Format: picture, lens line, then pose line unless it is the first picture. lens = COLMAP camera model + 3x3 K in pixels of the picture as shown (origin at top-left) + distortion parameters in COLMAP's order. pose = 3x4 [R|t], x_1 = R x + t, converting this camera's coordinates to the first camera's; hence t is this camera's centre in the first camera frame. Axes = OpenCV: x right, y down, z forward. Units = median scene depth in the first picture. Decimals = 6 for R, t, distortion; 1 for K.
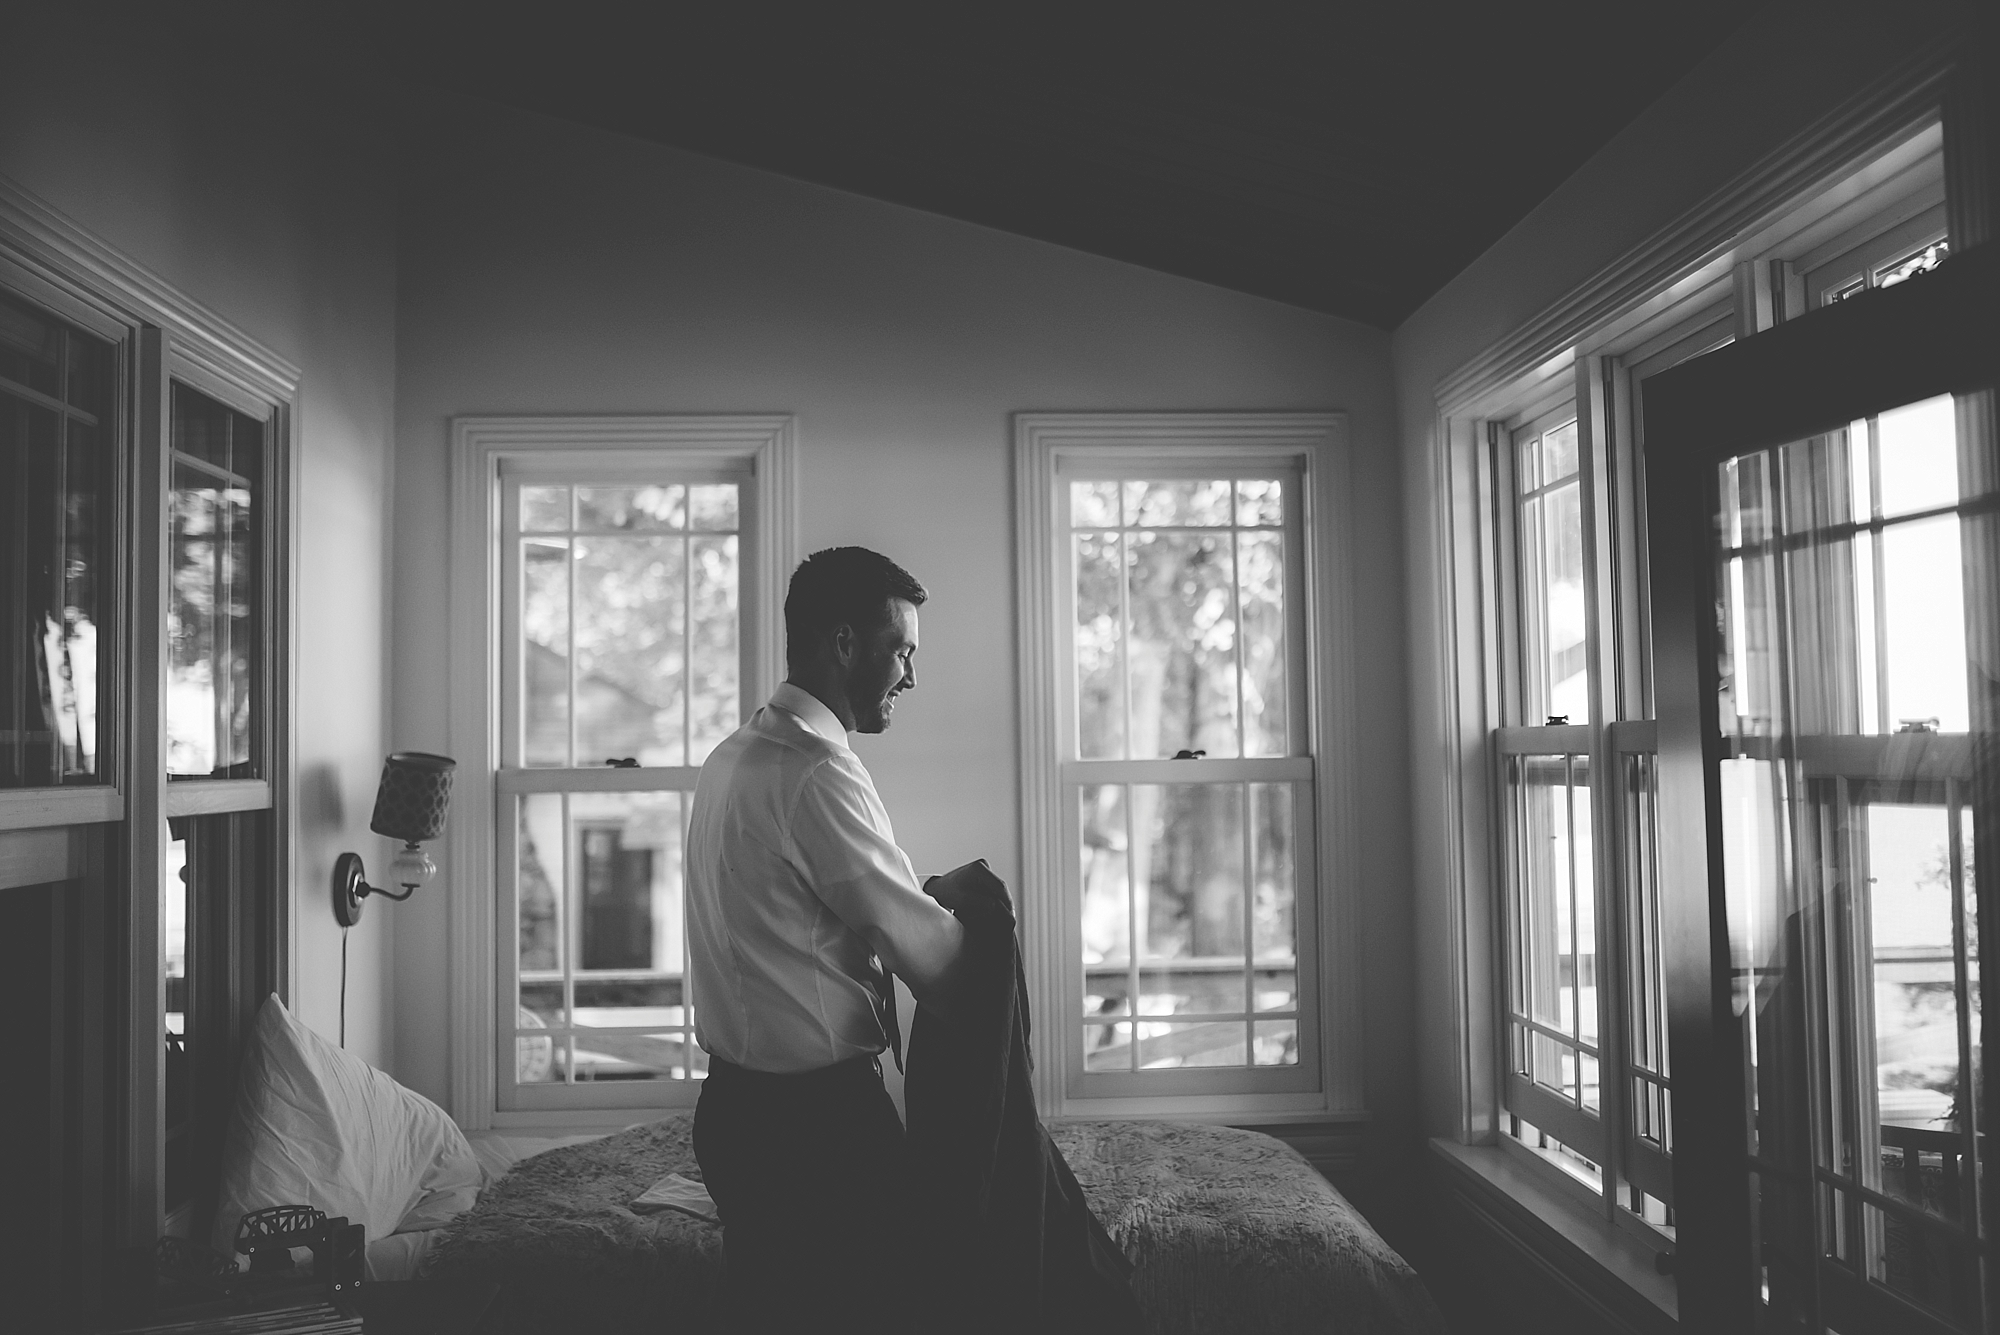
lens RADIAL K [[1960.1, 0, 1000.0], [0, 1960.1, 667.5], [0, 0, 1]] dist [-0.034162, 0.071882]
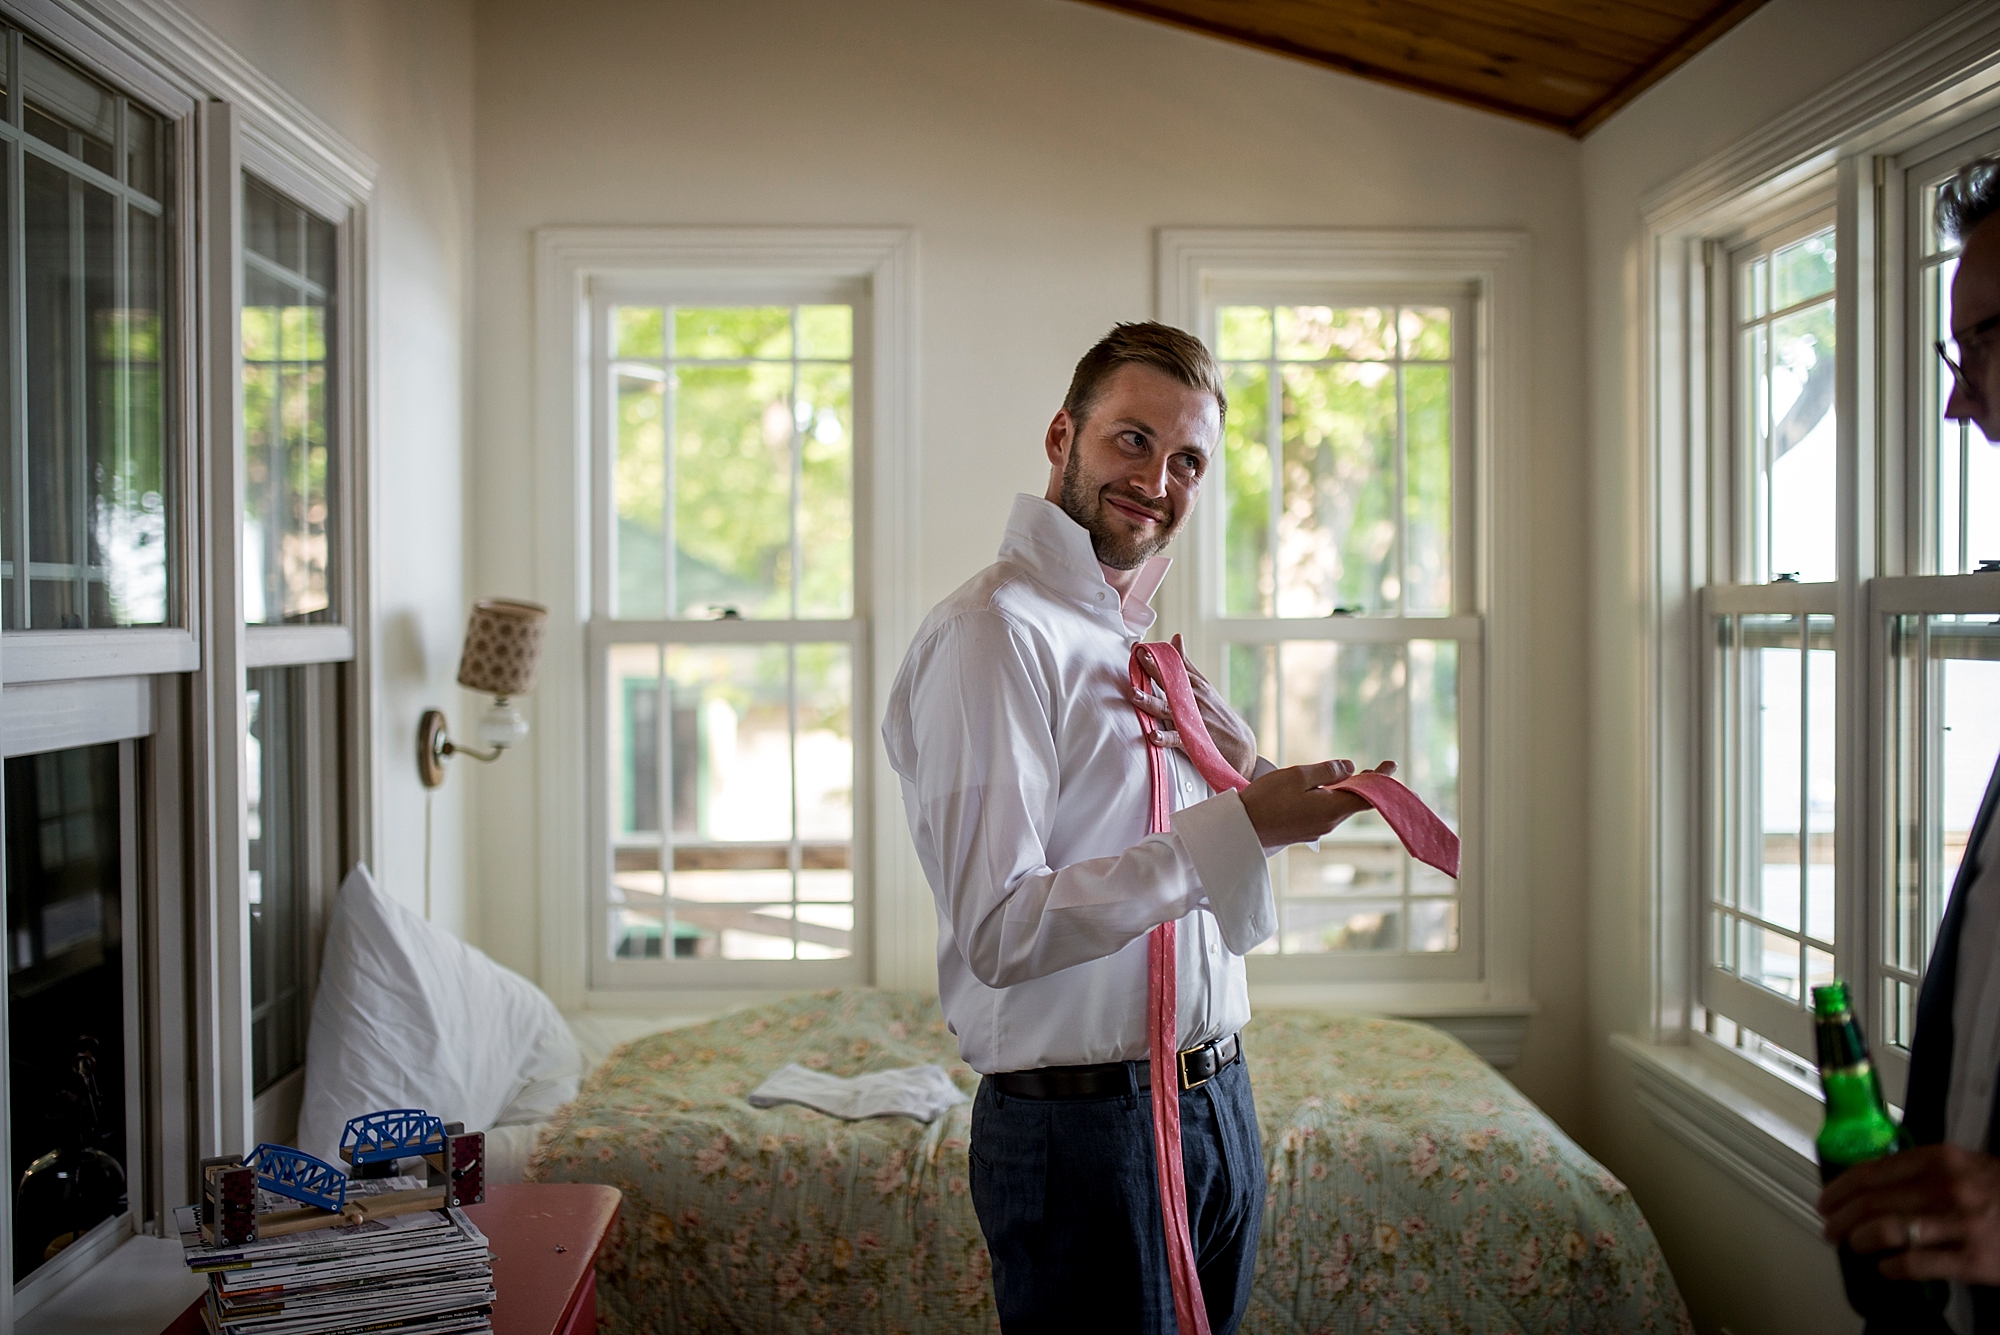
lens RADIAL K [[1982.3, 0, 990.0], [0, 1982.3, 663.4], [0, 0, 1]] dist [-0.015657, 0.004788]
pose [[0.999688, 0.011550, -0.022169, -0.056578], [-0.010004, 0.997594, 0.068606, 0.008427], [0.022908, -0.068363, 0.997398, 0.092893]]
